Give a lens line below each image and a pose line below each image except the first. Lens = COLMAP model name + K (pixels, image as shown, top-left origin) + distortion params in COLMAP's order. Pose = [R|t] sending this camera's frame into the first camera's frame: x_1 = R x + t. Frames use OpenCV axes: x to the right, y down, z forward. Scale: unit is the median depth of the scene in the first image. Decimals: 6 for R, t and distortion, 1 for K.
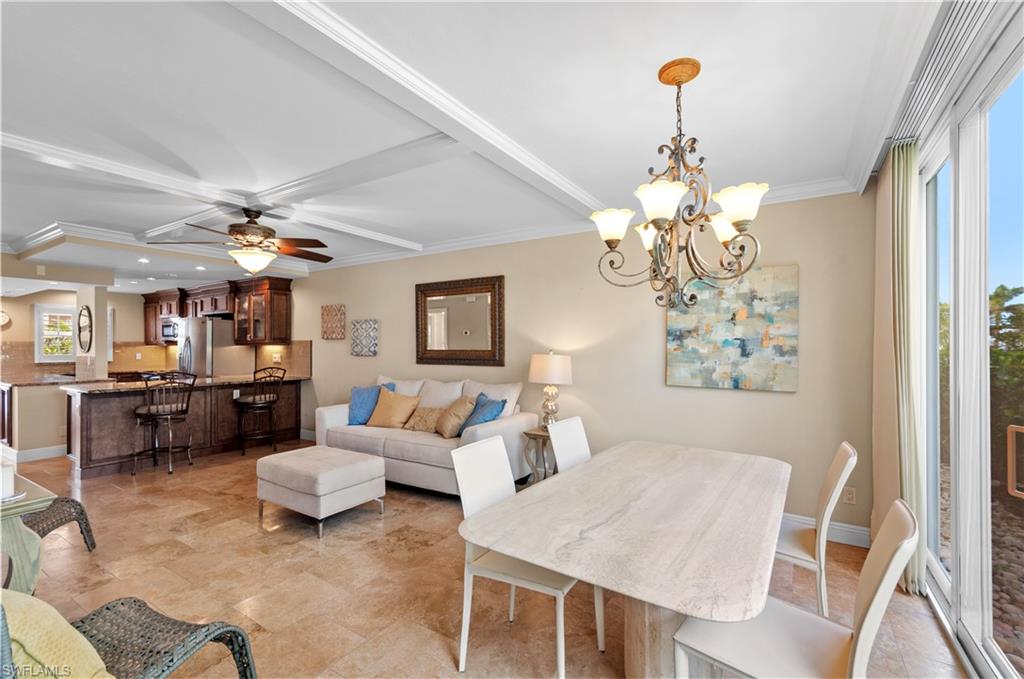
lens RADIAL K [[448.9, 0, 523.7], [0, 448.9, 345.9], [0, 0, 1]] dist [0.006863, -0.000723]
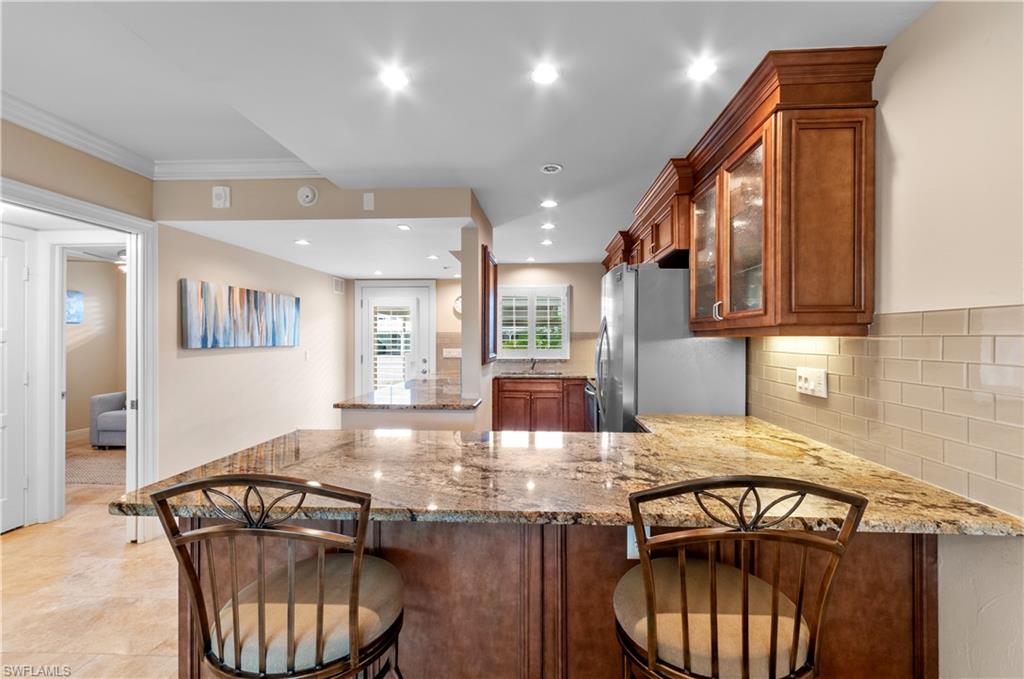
lens RADIAL K [[448.9, 0, 521.3], [0, 448.9, 339.5], [0, 0, 1]] dist [0.006863, -0.000723]
pose [[0.484716, 0.003052, -0.874666, -0.464917], [0.000430, 0.999993, 0.003727, -0.000273], [0.874672, -0.002183, 0.484711, 0.839076]]
